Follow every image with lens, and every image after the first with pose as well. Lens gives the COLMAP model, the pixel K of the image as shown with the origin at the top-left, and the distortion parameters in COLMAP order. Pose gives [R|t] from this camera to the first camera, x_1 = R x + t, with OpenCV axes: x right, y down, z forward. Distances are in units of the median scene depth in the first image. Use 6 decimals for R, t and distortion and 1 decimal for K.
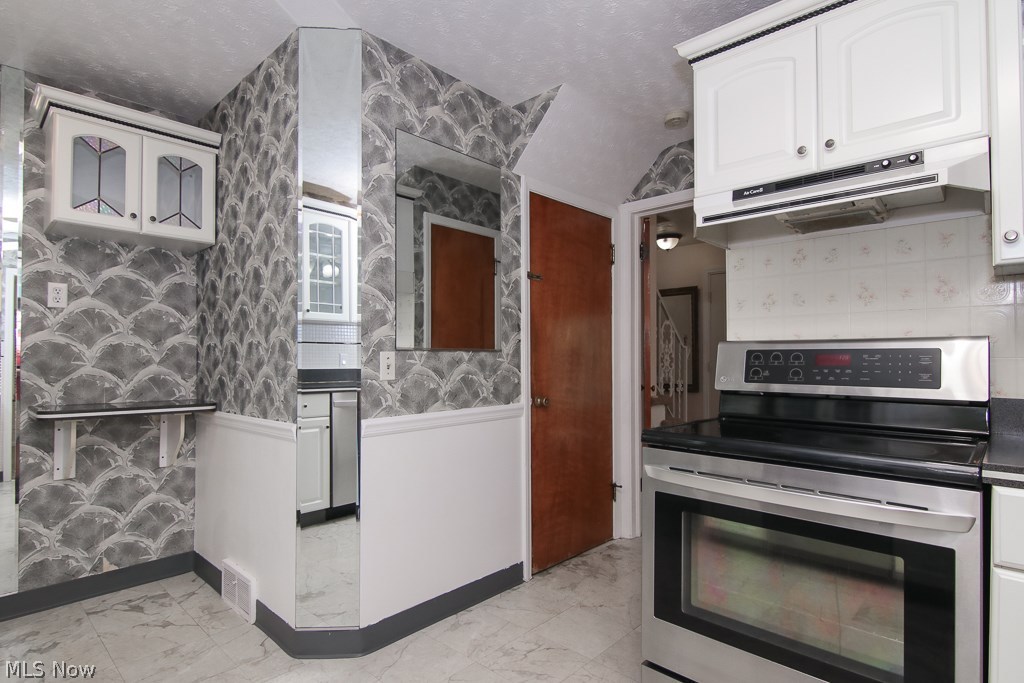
lens RADIAL K [[531.4, 0, 510.0], [0, 531.4, 349.2], [0, 0, 1]] dist [-0.017972, -0.001186]
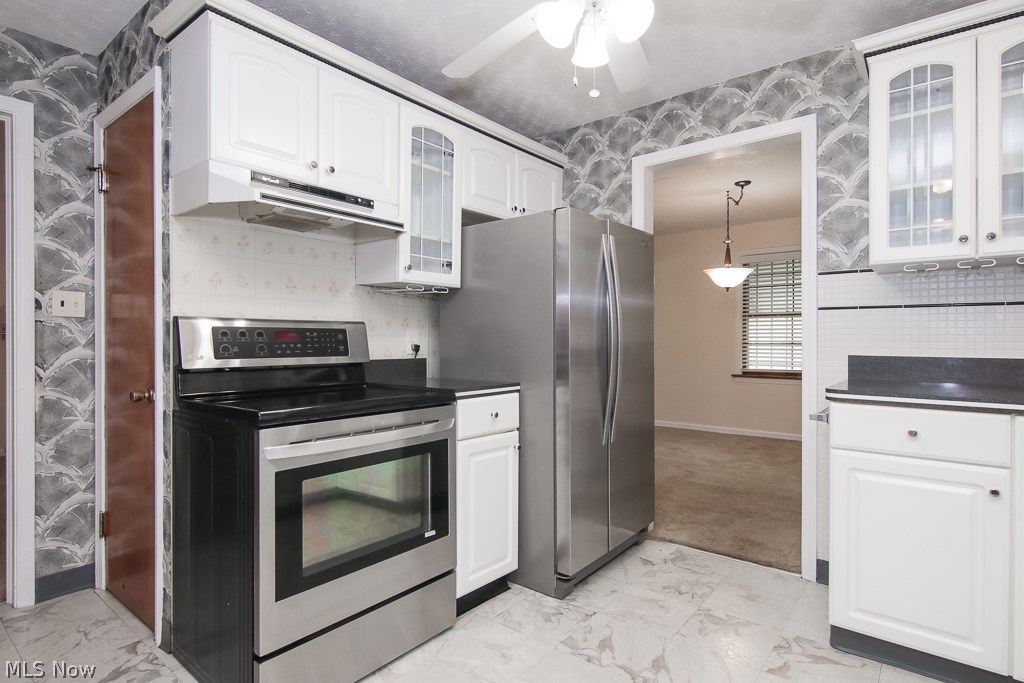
lens RADIAL K [[531.4, 0, 510.3], [0, 531.4, 339.0], [0, 0, 1]] dist [-0.017972, -0.001186]
pose [[-0.092488, -0.002556, 0.995711, -0.661774], [-0.016578, 0.999862, 0.001027, 0.016242], [-0.995576, -0.016411, -0.092517, 0.611383]]
